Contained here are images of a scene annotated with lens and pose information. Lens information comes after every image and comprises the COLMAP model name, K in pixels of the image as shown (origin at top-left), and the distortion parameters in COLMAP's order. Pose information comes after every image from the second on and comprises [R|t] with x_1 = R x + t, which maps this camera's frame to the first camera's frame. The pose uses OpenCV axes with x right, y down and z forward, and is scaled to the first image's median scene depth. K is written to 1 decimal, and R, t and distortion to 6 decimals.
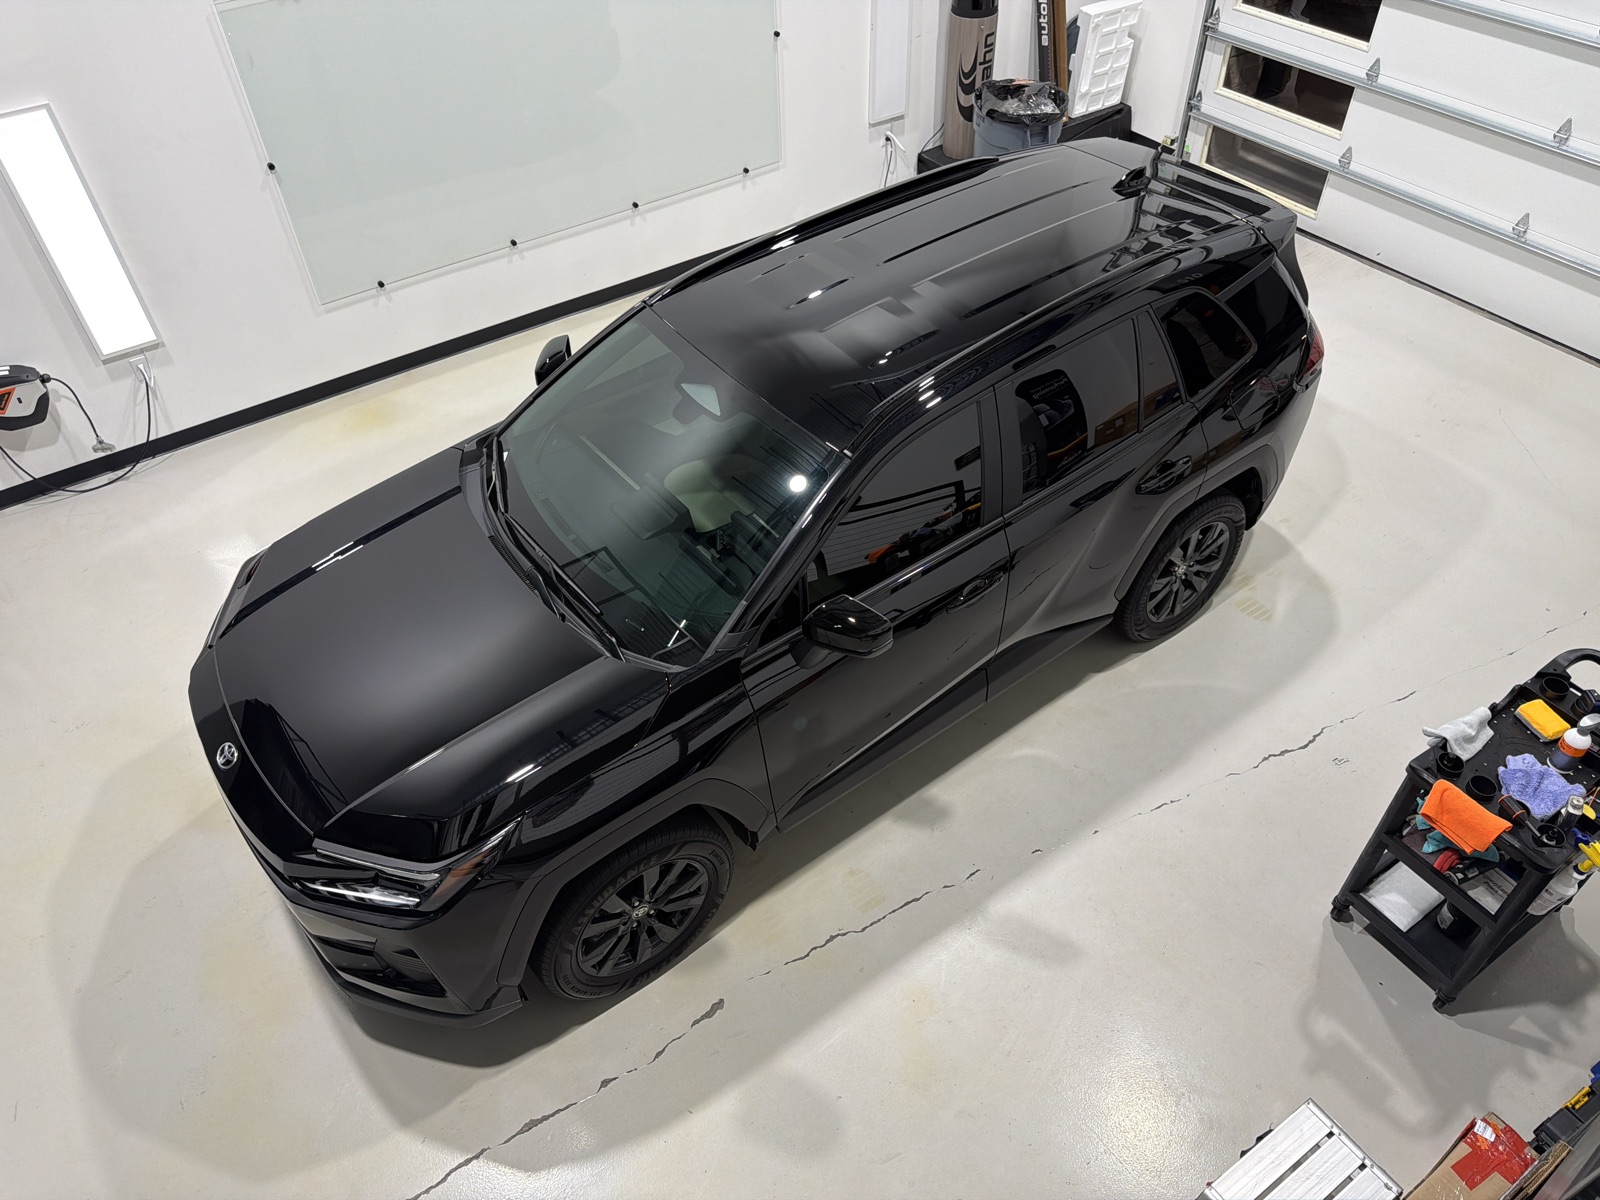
lens RADIAL K [[1146.5, 0, 800.3], [0, 1146.5, 592.2], [0, 0, 1]] dist [0.021159, -0.008291]
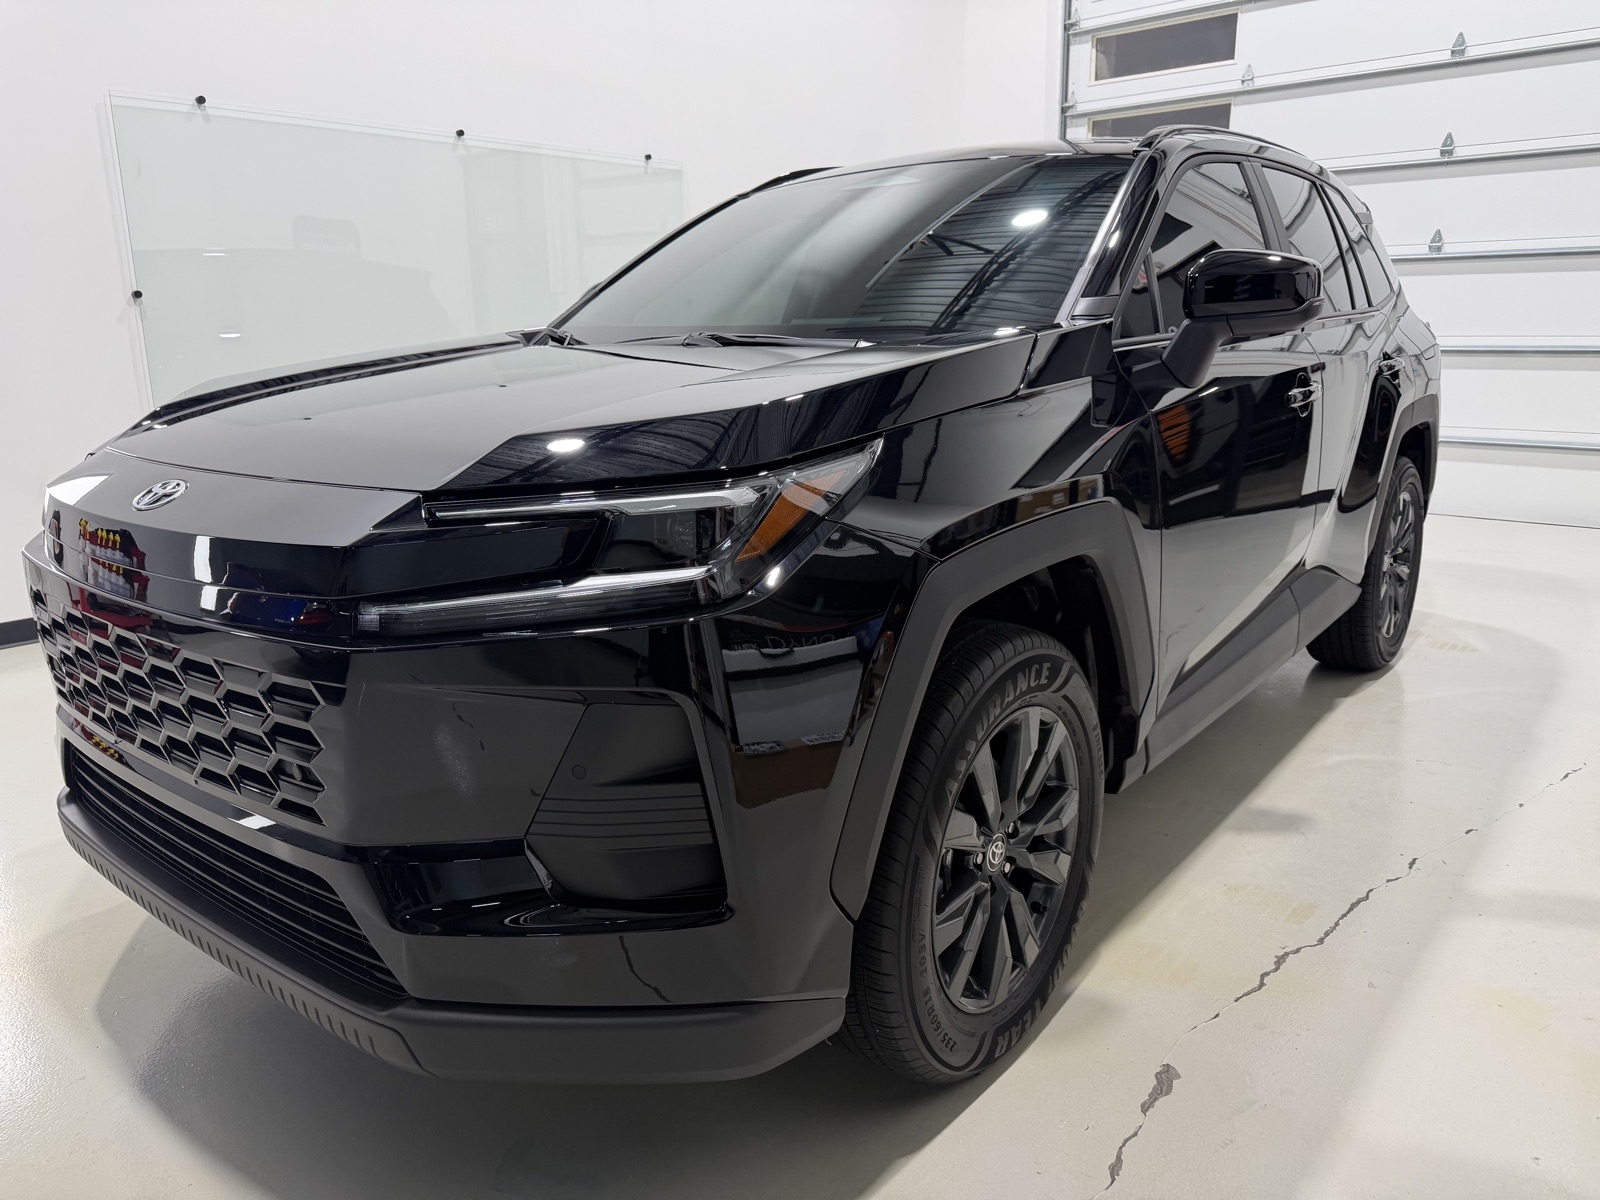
lens RADIAL K [[1126.7, 0, 807.2], [0, 1126.7, 608.2], [0, 0, 1]] dist [0.014084, -0.018172]
pose [[0.964375, -0.046296, 0.260456, -0.286916], [0.175377, 0.848994, -0.498450, 0.353954], [-0.198049, 0.526371, 0.826868, 0.481759]]
